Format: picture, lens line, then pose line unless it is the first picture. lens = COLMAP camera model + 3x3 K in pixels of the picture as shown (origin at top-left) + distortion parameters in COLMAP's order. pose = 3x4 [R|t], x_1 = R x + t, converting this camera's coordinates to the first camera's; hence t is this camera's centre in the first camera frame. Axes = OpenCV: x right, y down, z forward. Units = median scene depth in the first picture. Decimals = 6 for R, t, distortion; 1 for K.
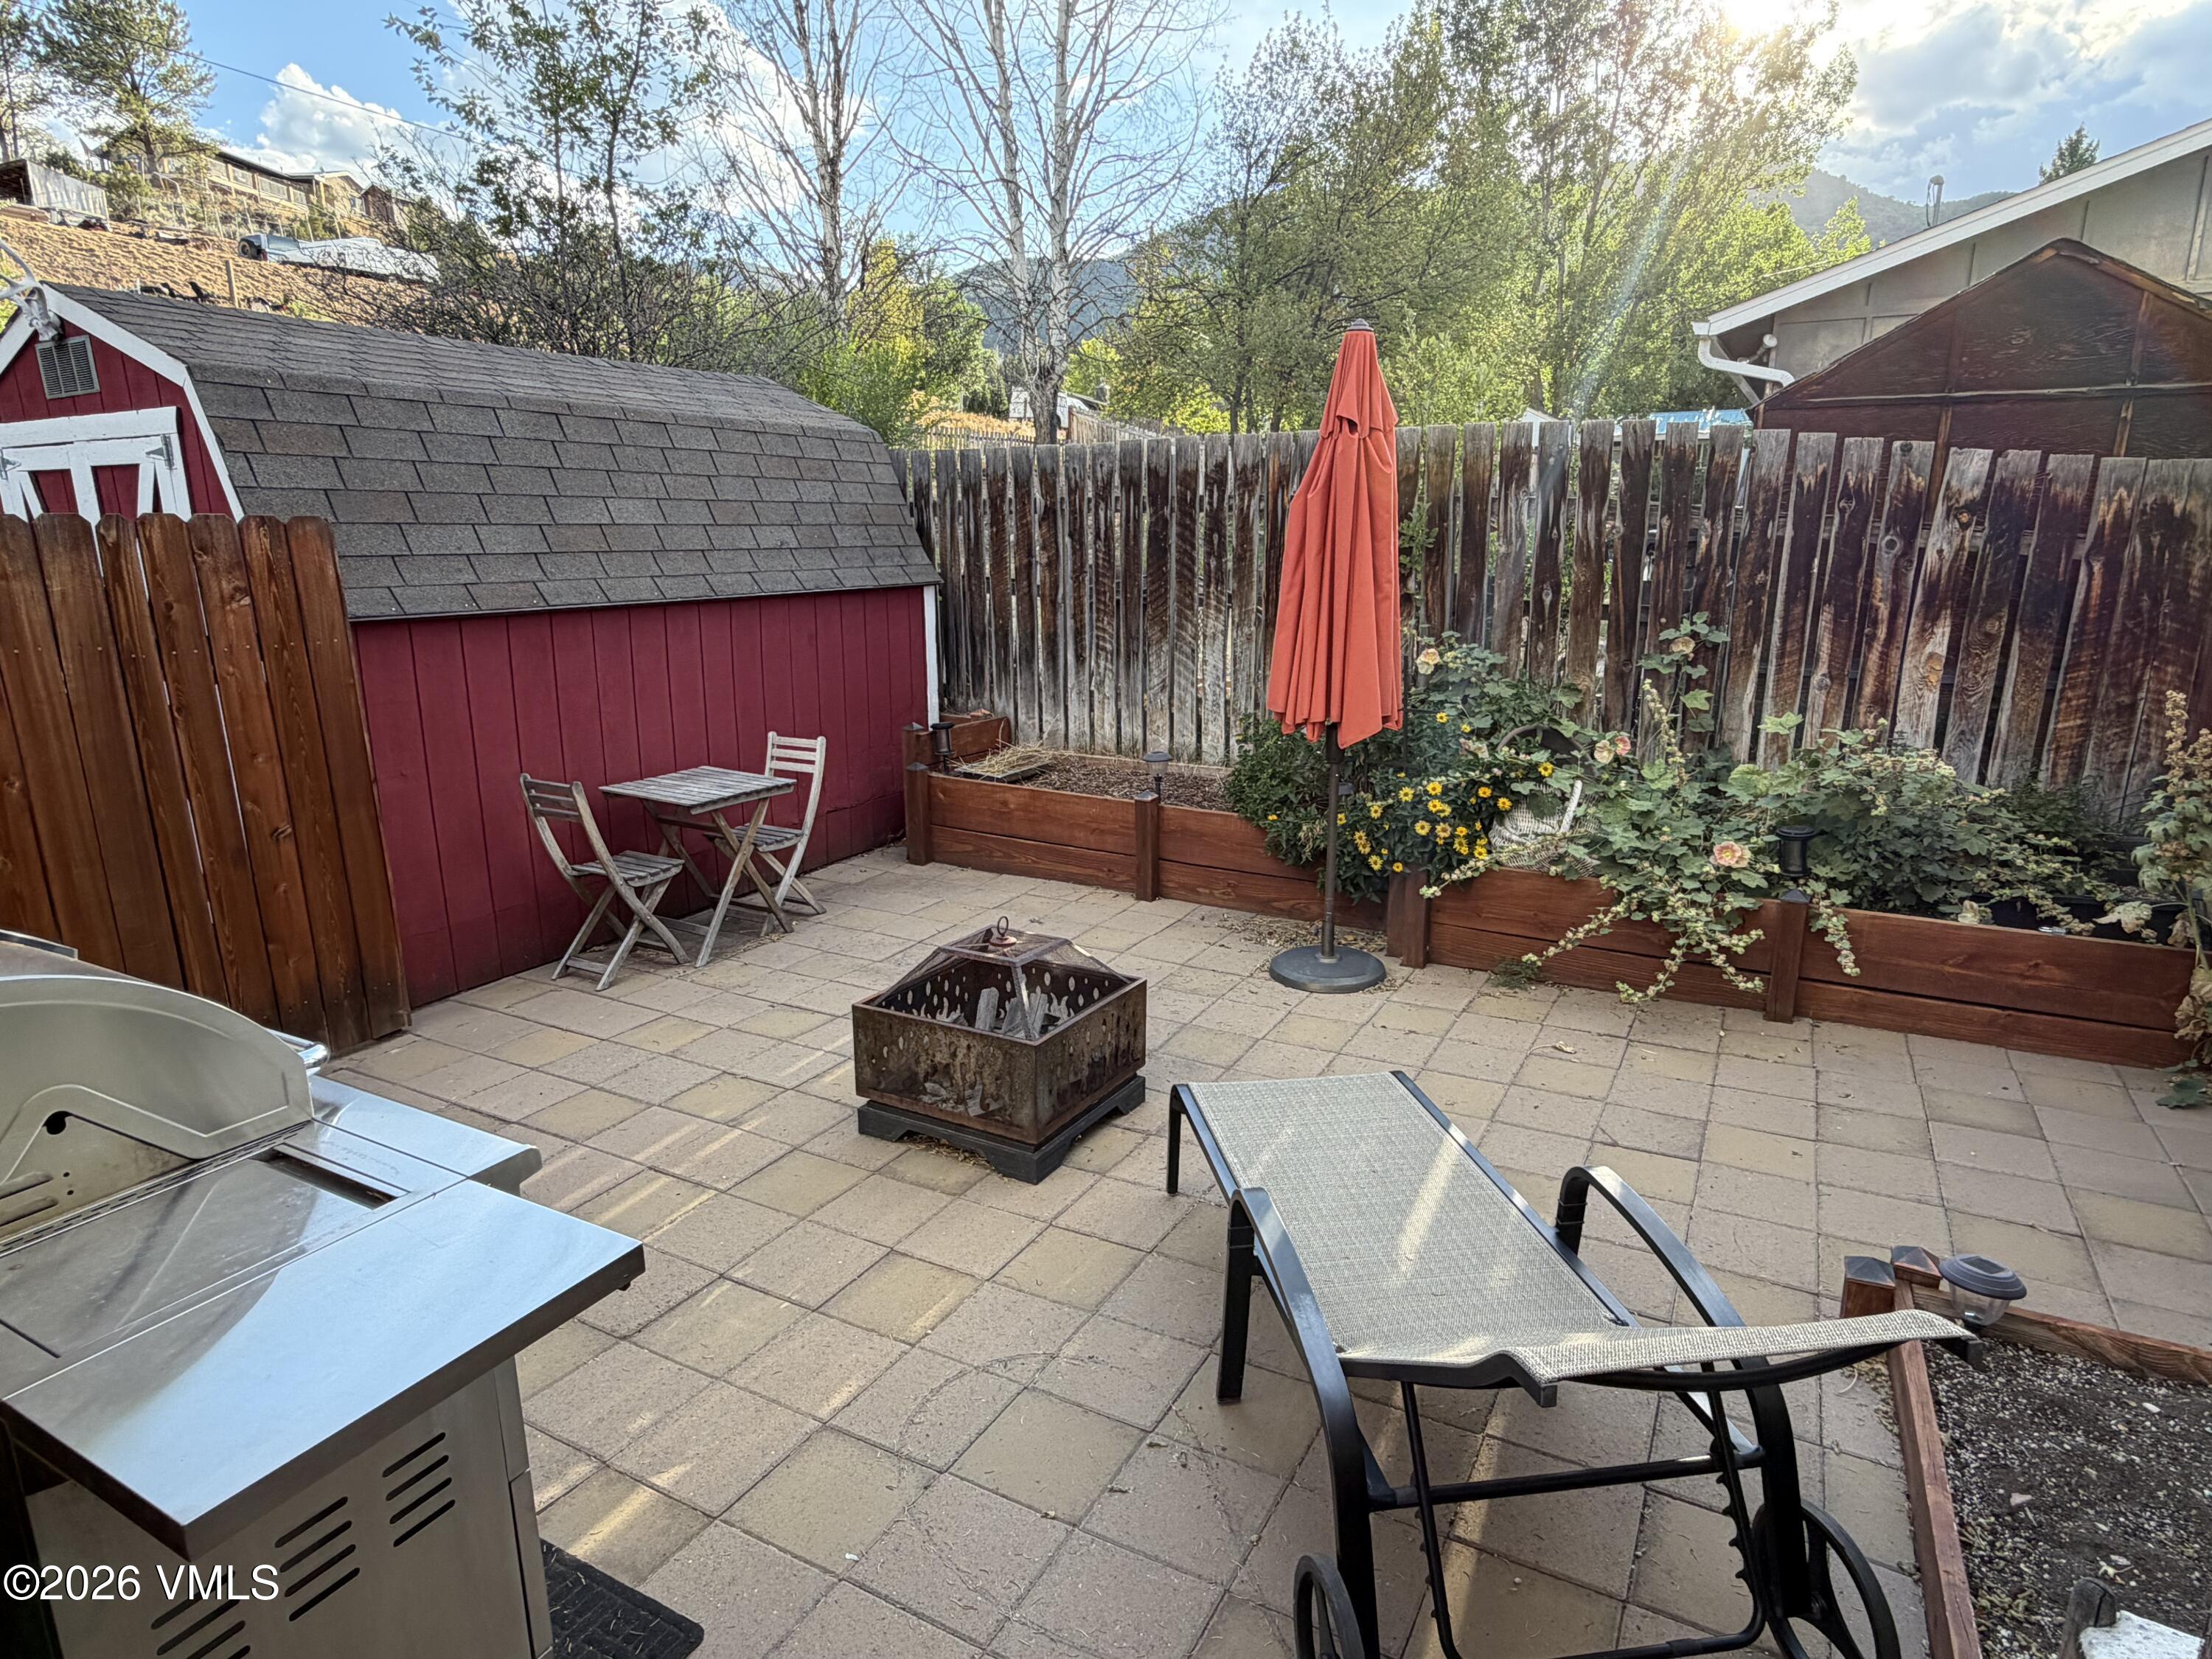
lens RADIAL K [[1239.4, 0, 1097.3], [0, 1239.4, 842.1], [0, 0, 1]] dist [-0.001059, 0.002608]
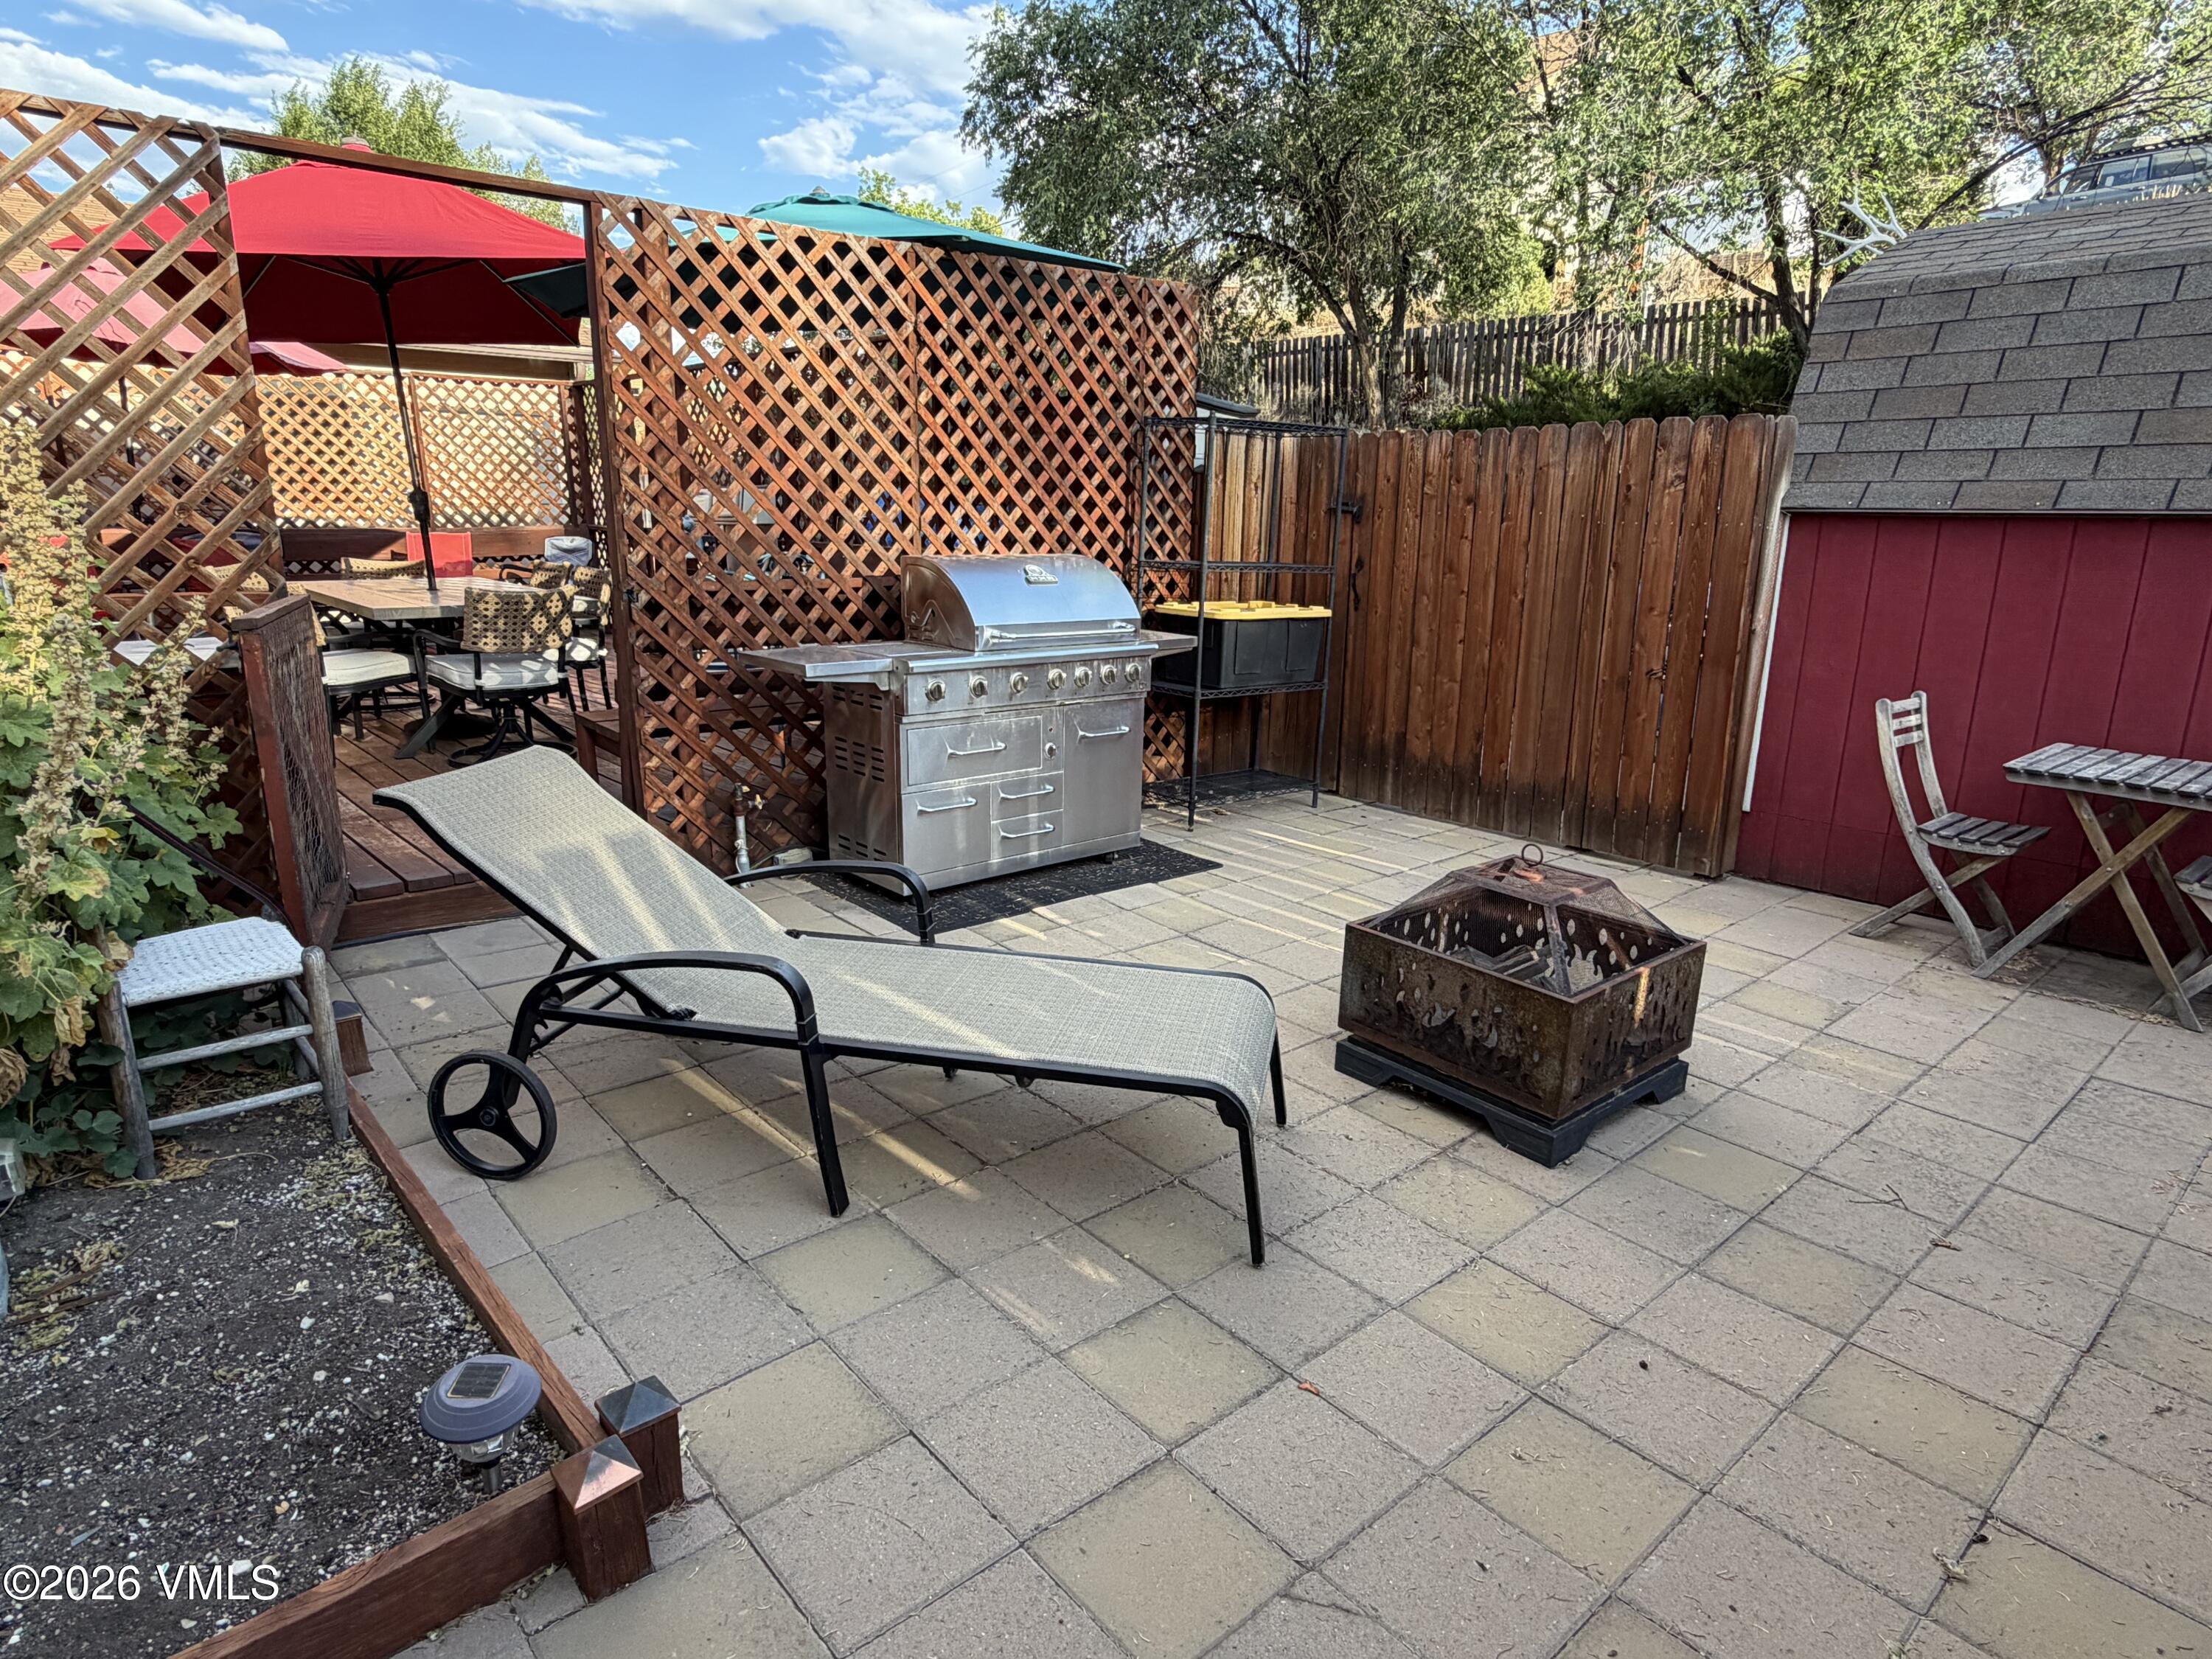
lens RADIAL K [[1239.4, 0, 1101.9], [0, 1239.4, 828.3], [0, 0, 1]] dist [-0.001059, 0.002608]
pose [[-0.338721, 0.237873, -0.910321, 0.655668], [-0.232738, 0.916264, 0.326025, -0.131668], [0.911647, 0.322298, -0.254996, 0.787242]]
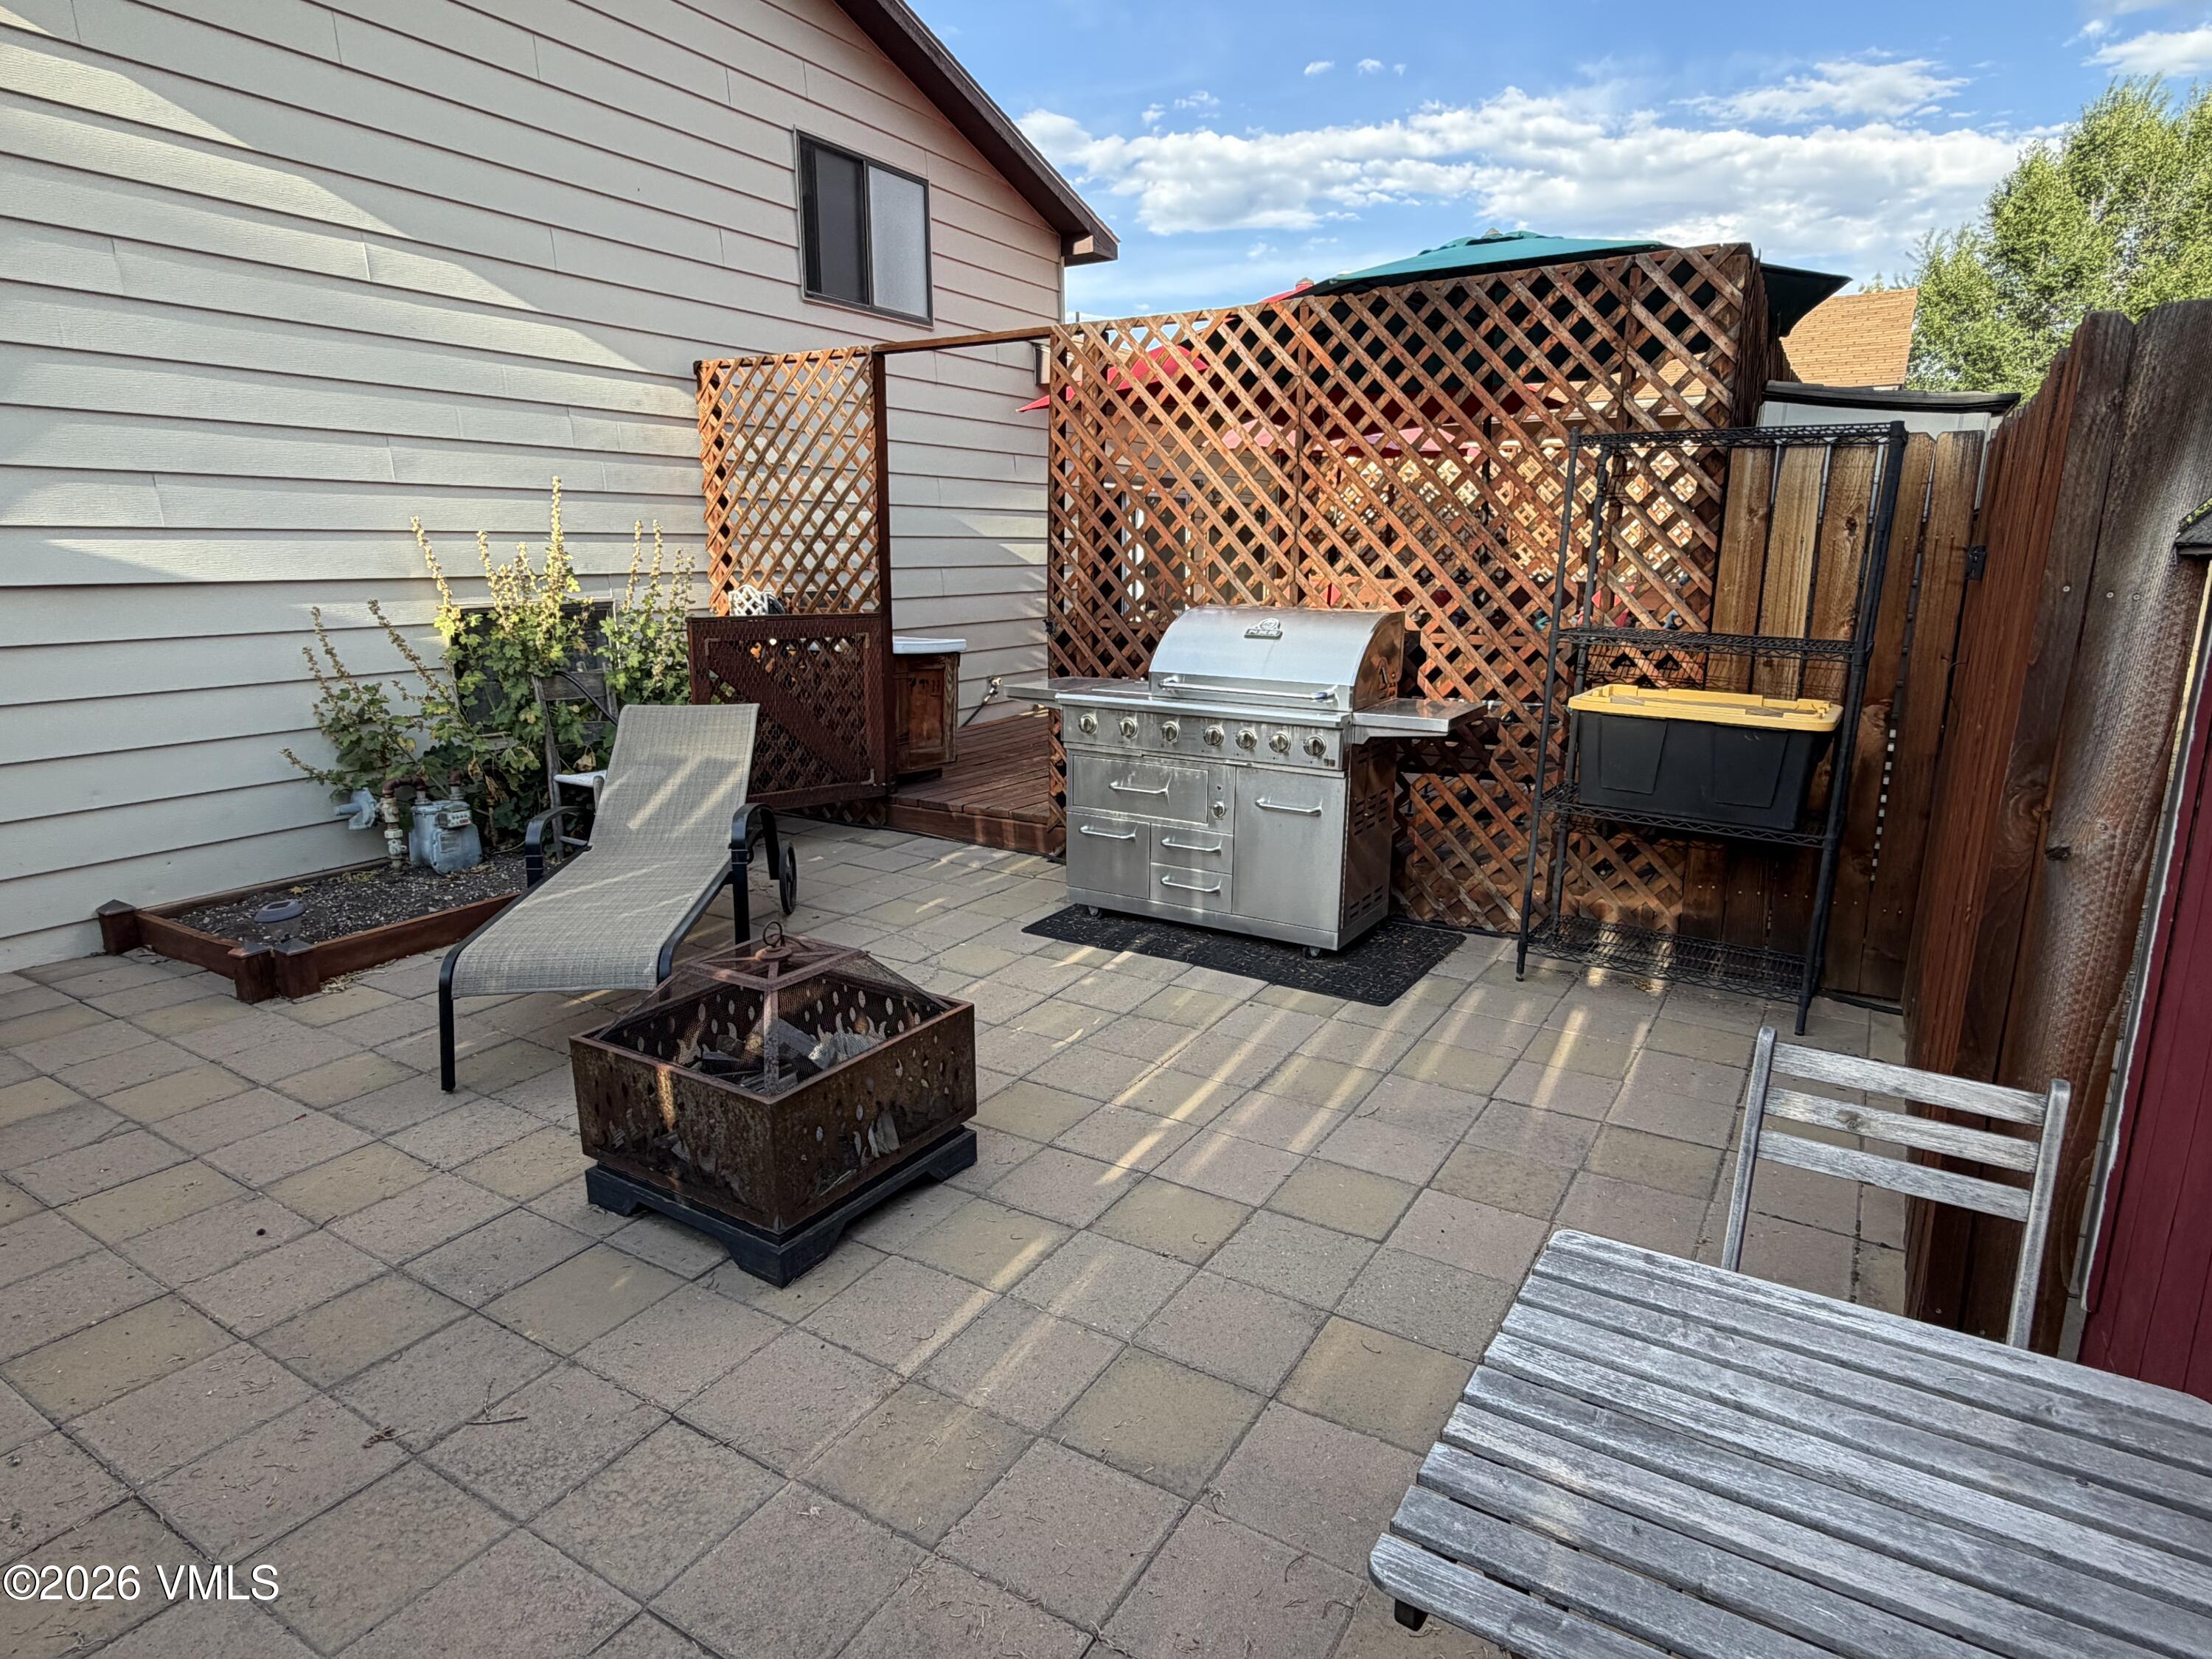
lens RADIAL K [[1239.4, 0, 1108.7], [0, 1239.4, 832.9], [0, 0, 1]] dist [-0.001059, 0.002608]
pose [[-0.999391, -0.004606, 0.034592, -0.254886], [0.011270, 0.895535, 0.444848, -0.272741], [-0.033028, 0.444967, -0.894938, 1.375727]]
